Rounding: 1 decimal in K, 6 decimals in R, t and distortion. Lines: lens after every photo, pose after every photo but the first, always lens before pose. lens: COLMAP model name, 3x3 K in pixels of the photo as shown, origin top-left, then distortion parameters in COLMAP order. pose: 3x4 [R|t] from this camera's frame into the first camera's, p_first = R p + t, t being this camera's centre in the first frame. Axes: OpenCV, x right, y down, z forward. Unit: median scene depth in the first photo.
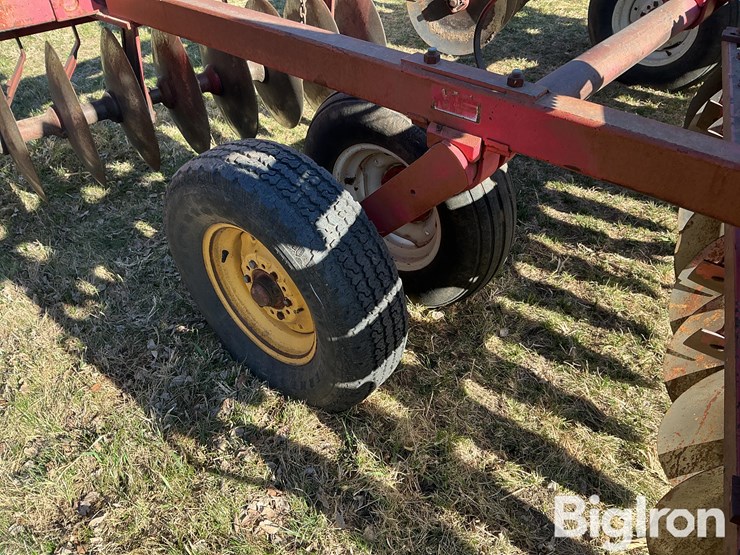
lens RADIAL K [[613.3, 0, 370.7], [0, 613.3, 286.5], [0, 0, 1]] dist [0.092365, -0.195265]
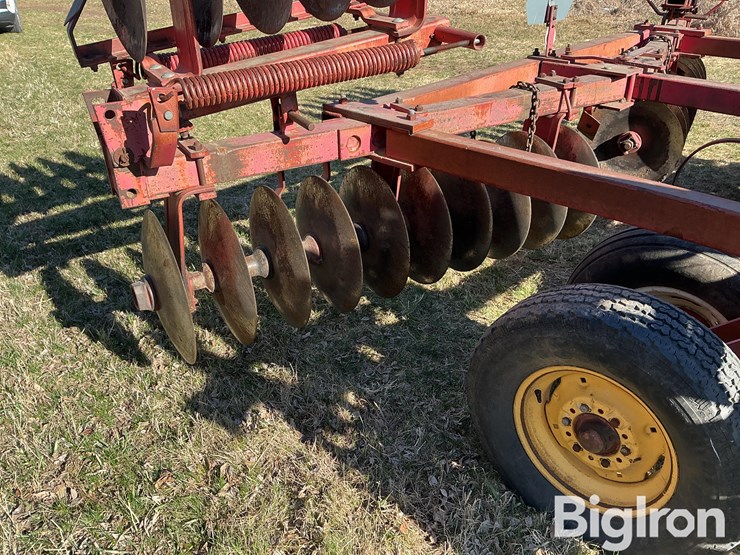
lens RADIAL K [[615.8, 0, 362.4], [0, 615.8, 275.9], [0, 0, 1]] dist [0.094218, -0.184775]
pose [[0.998345, 0.040561, -0.040777, -0.482566], [-0.047616, 0.980542, -0.190448, -0.034559], [0.032258, 0.192074, 0.980850, -0.018412]]
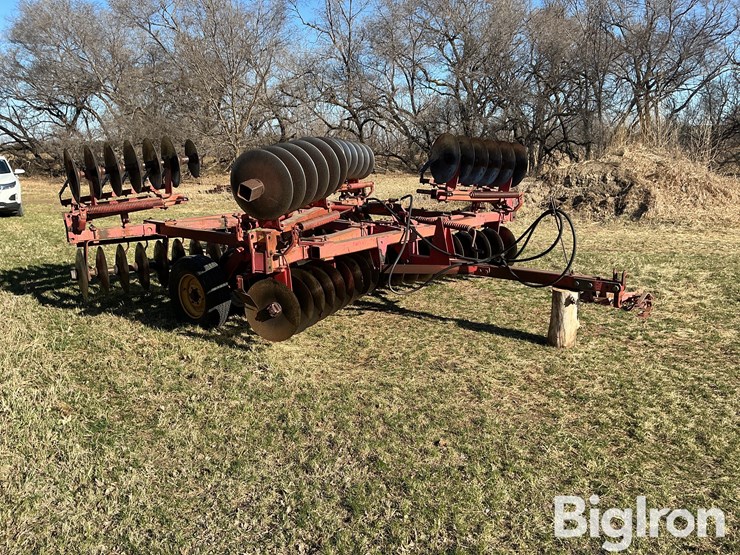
lens RADIAL K [[637.7, 0, 370.0], [0, 637.7, 277.5], [0, 0, 1]] dist [0.105752, -0.235461]
pose [[0.999806, 0.013453, -0.014412, 0.873281], [-0.018657, 0.881911, -0.471047, 1.588513], [0.006373, 0.471224, 0.881990, -2.234115]]
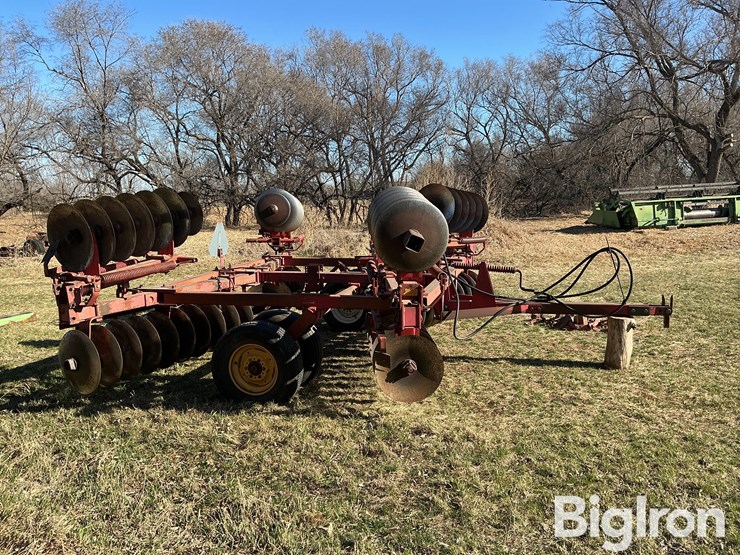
lens RADIAL K [[628.0, 0, 378.5], [0, 628.0, 274.5], [0, 0, 1]] dist [0.150311, -0.336487]
pose [[0.896950, -0.054191, 0.438798, -0.941336], [0.285570, 0.828680, -0.481394, 1.272958], [-0.337536, 0.557094, 0.758760, -1.806325]]
